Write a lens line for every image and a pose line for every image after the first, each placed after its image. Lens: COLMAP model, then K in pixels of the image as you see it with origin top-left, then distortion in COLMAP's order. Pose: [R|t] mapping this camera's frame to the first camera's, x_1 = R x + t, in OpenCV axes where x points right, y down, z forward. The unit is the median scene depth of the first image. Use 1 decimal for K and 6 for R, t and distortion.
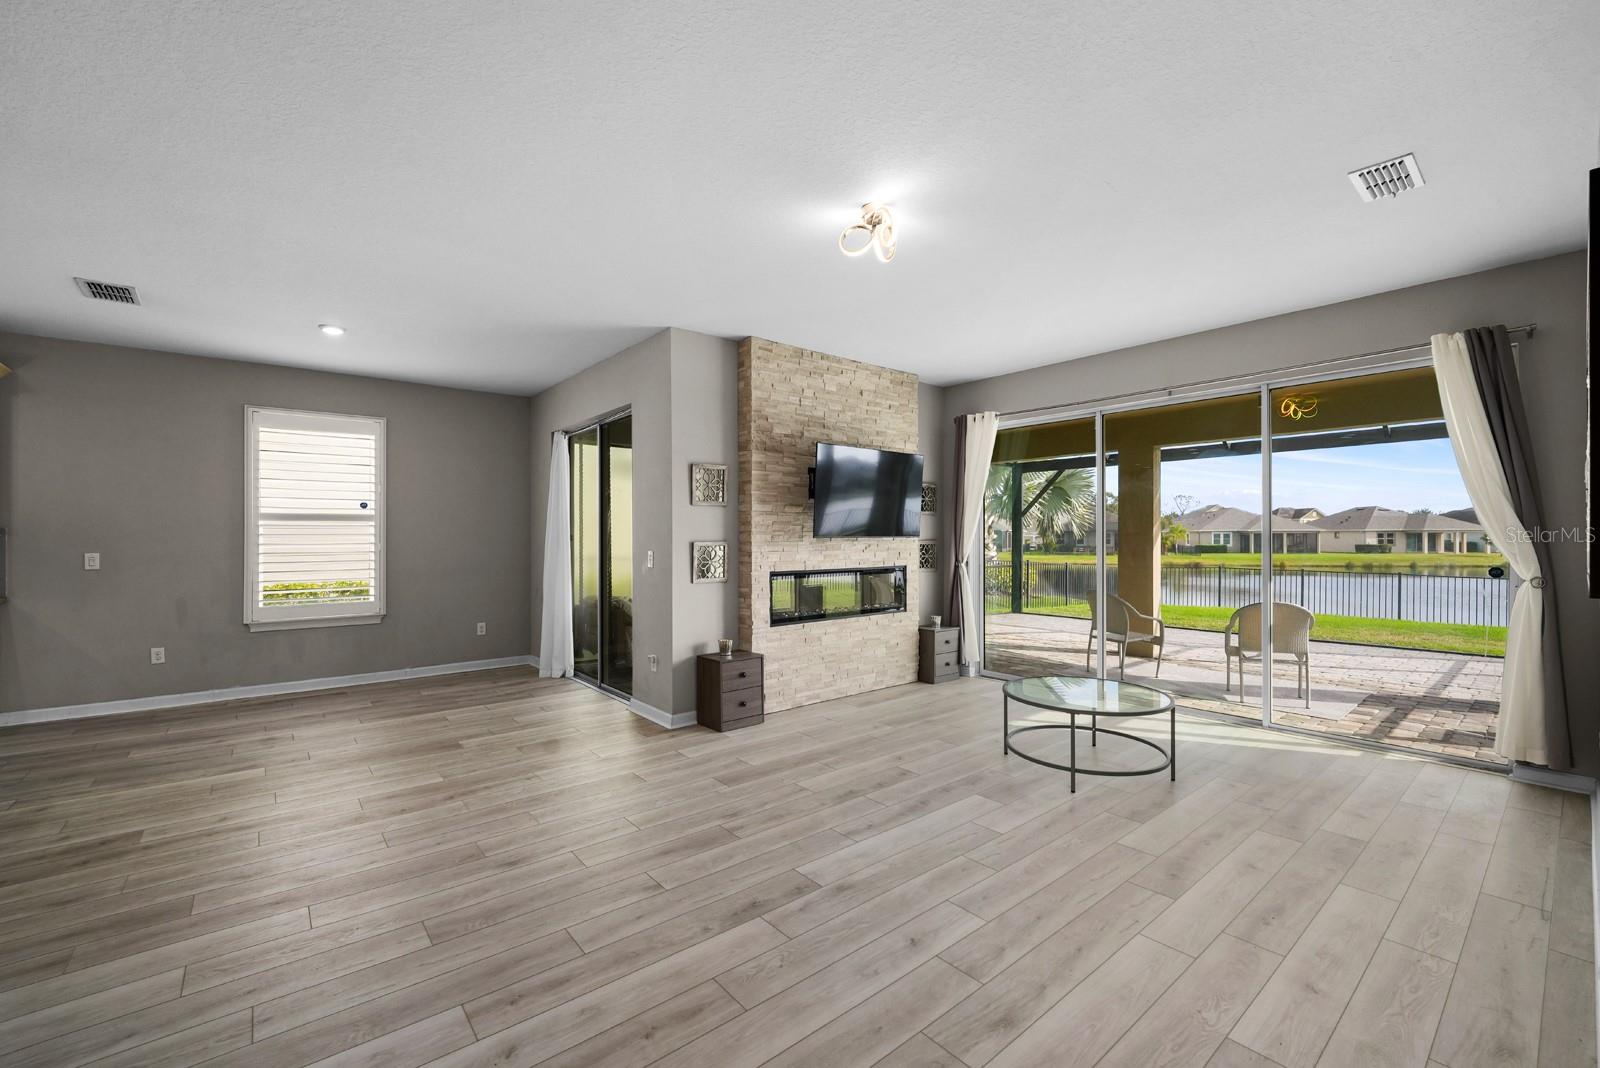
lens RADIAL K [[652.7, 0, 800.7], [0, 652.7, 538.5], [0, 0, 1]] dist [-0.011918, -0.000287]
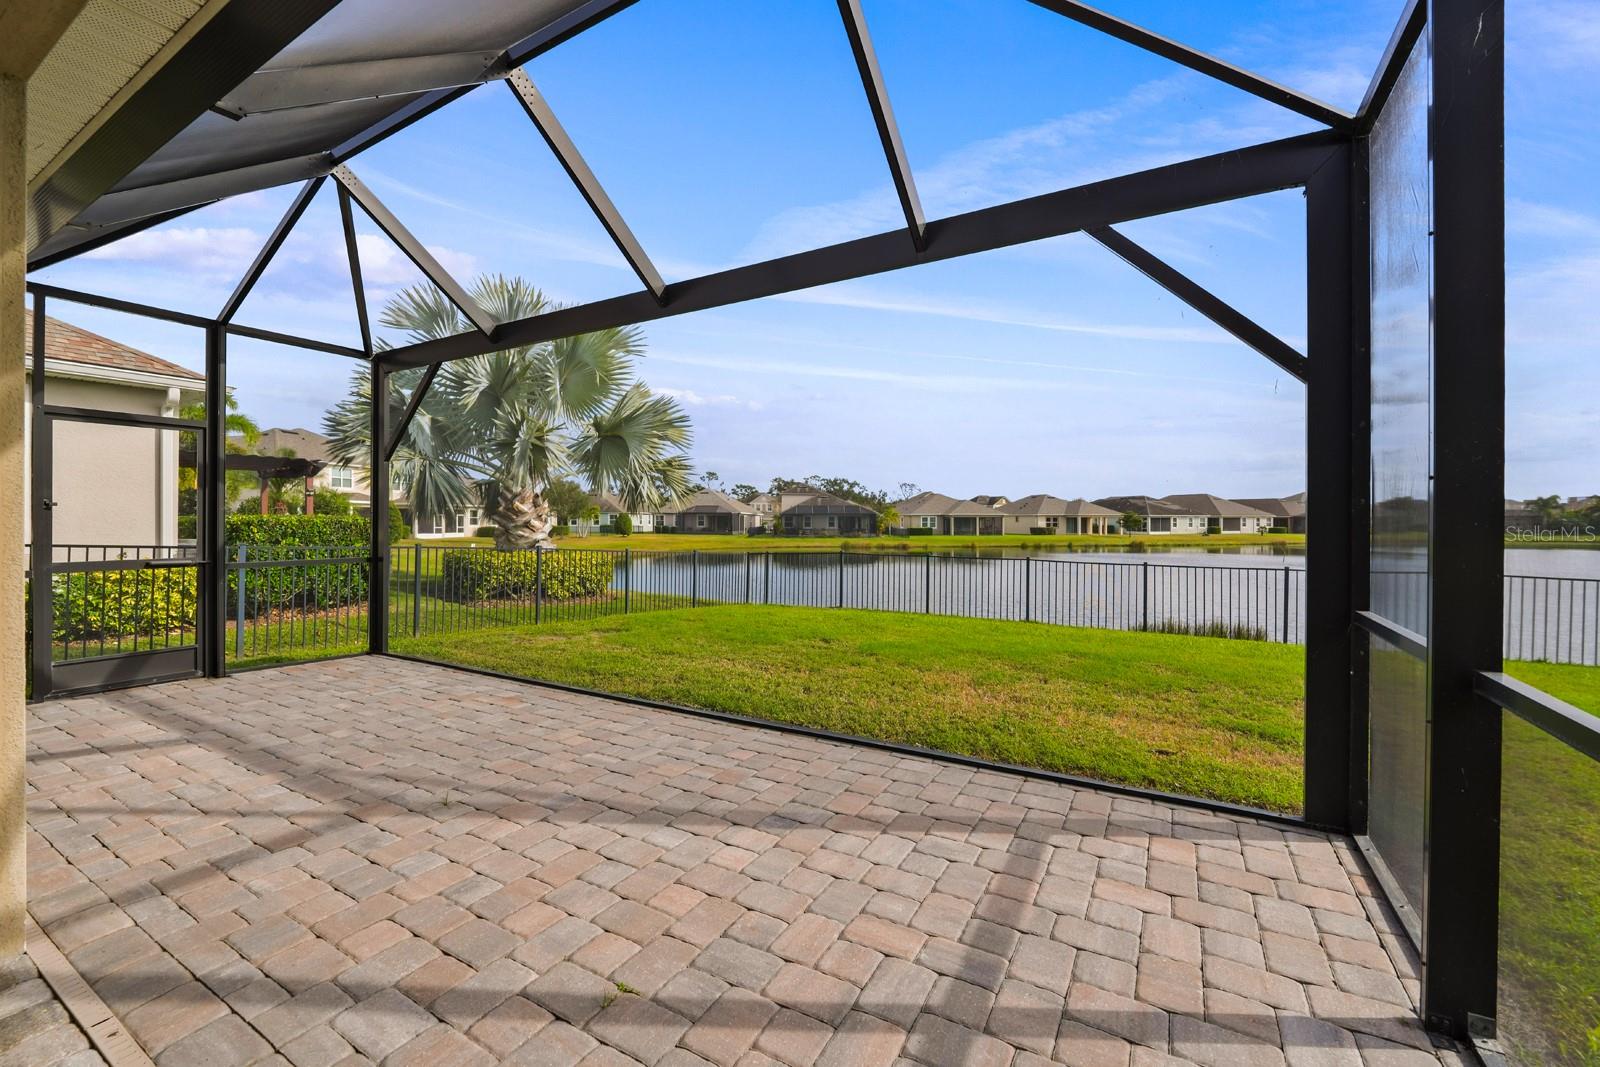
lens RADIAL K [[652.7, 0, 784.1], [0, 652.7, 543.2], [0, 0, 1]] dist [-0.011918, -0.000287]
pose [[0.942424, -0.008638, 0.334308, 1.180711], [-0.002218, 0.999483, 0.032077, 0.031603], [-0.334412, -0.030972, 0.941918, 1.113469]]
